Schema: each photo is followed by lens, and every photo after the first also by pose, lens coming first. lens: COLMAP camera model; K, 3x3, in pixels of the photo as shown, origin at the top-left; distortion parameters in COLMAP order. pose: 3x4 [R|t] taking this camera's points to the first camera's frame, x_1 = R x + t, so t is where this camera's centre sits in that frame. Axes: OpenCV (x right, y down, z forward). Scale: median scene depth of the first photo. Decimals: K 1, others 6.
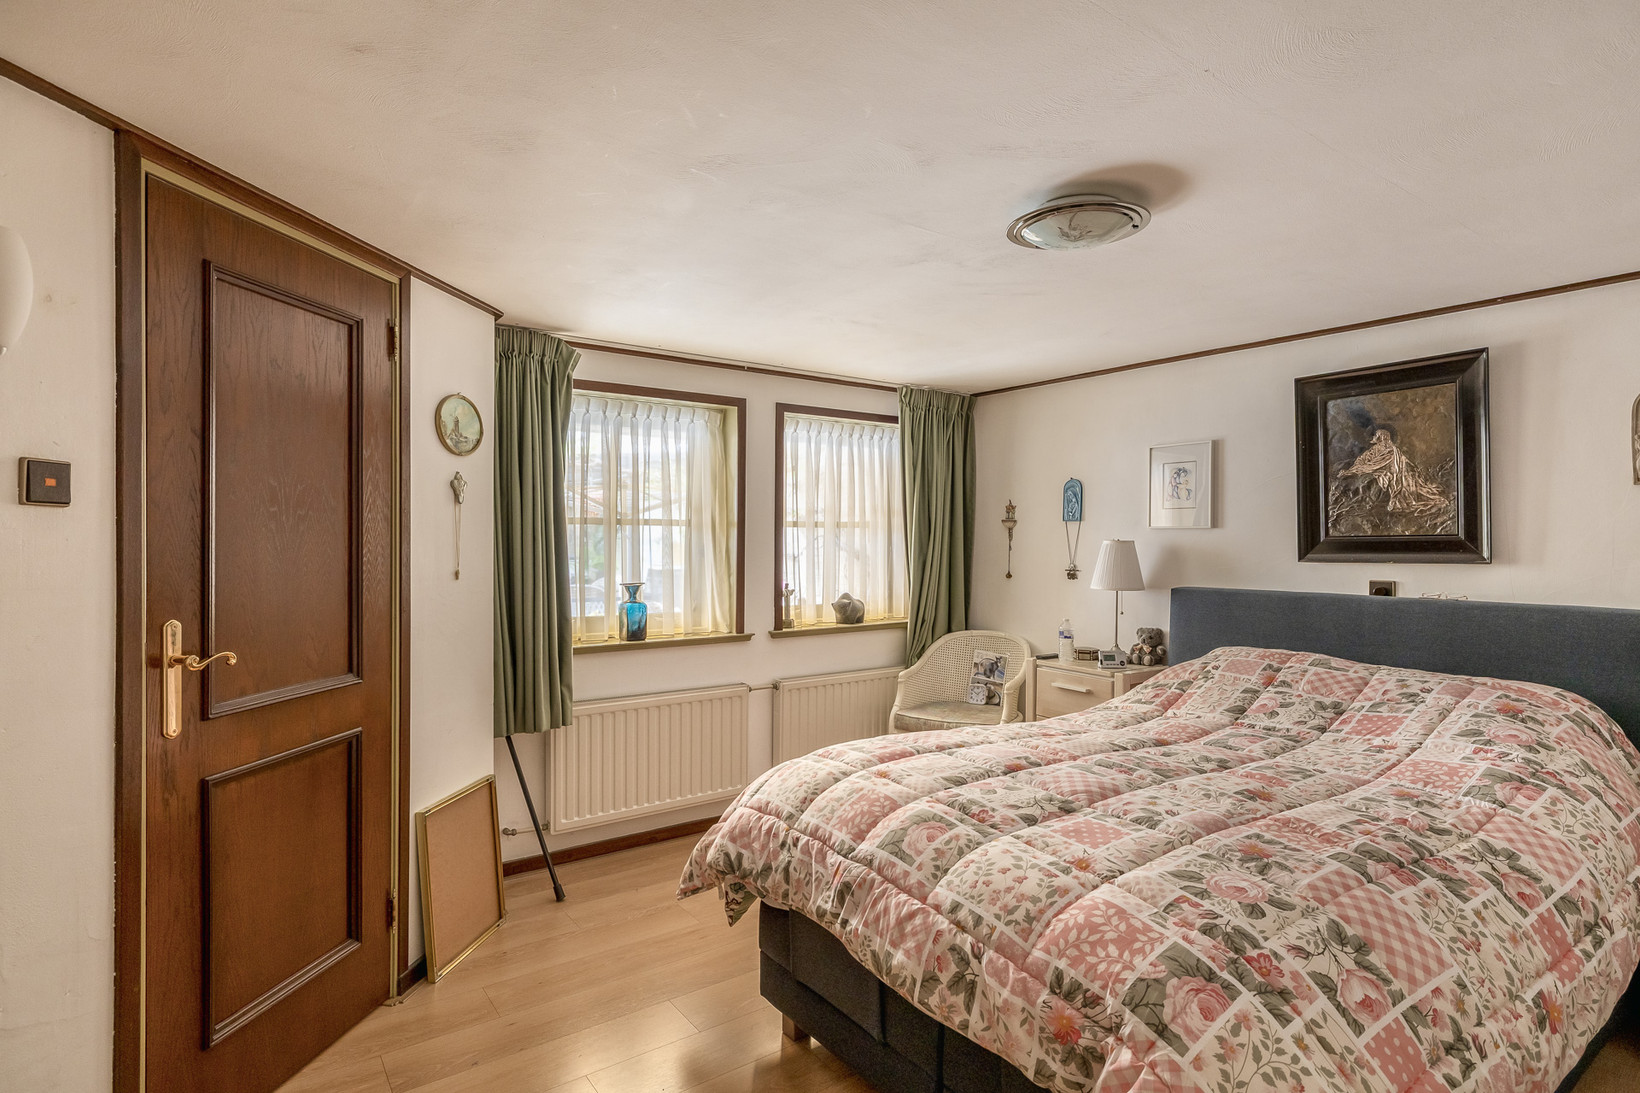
lens RADIAL K [[856.9, 0, 820.6], [0, 856.9, 534.7], [0, 0, 1]] dist [-0.000975, 0.000624]
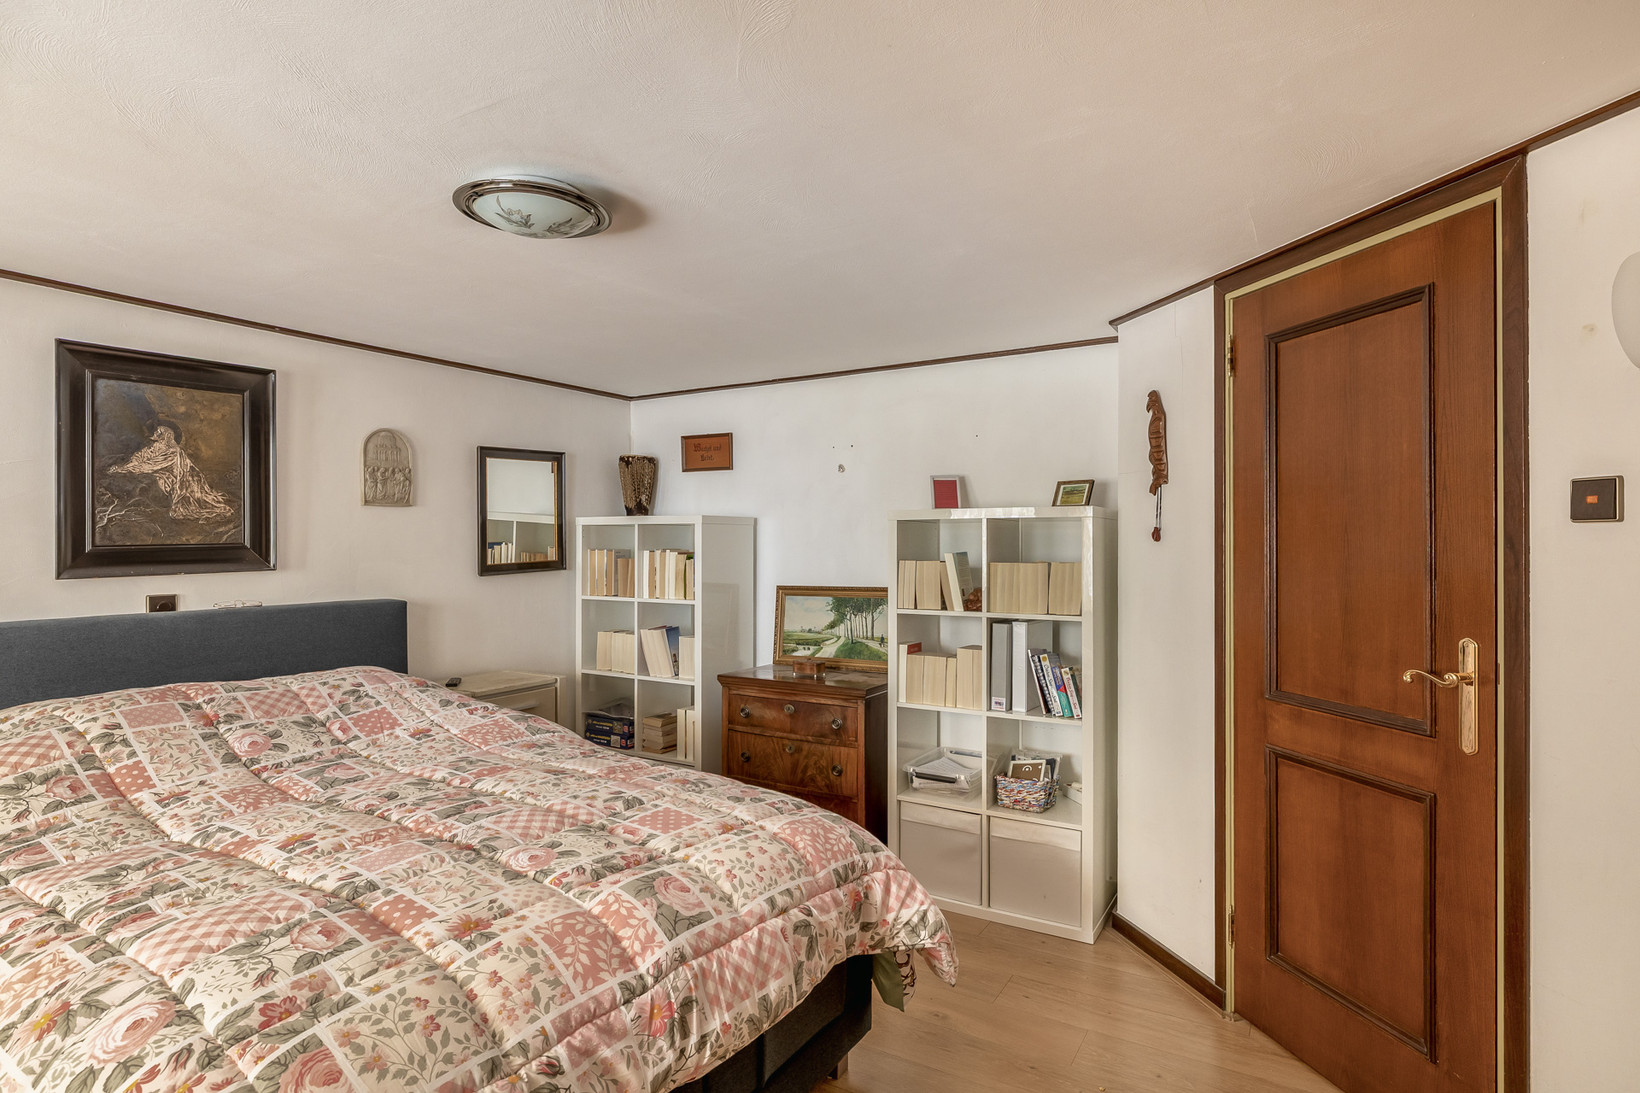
lens RADIAL K [[856.9, 0, 820.4], [0, 856.9, 545.4], [0, 0, 1]] dist [-0.000975, 0.000624]
pose [[-0.397663, -0.011194, 0.917463, -0.465164], [0.000001, 0.999926, 0.012200, -0.009648], [-0.917532, 0.004852, -0.397633, 0.765283]]
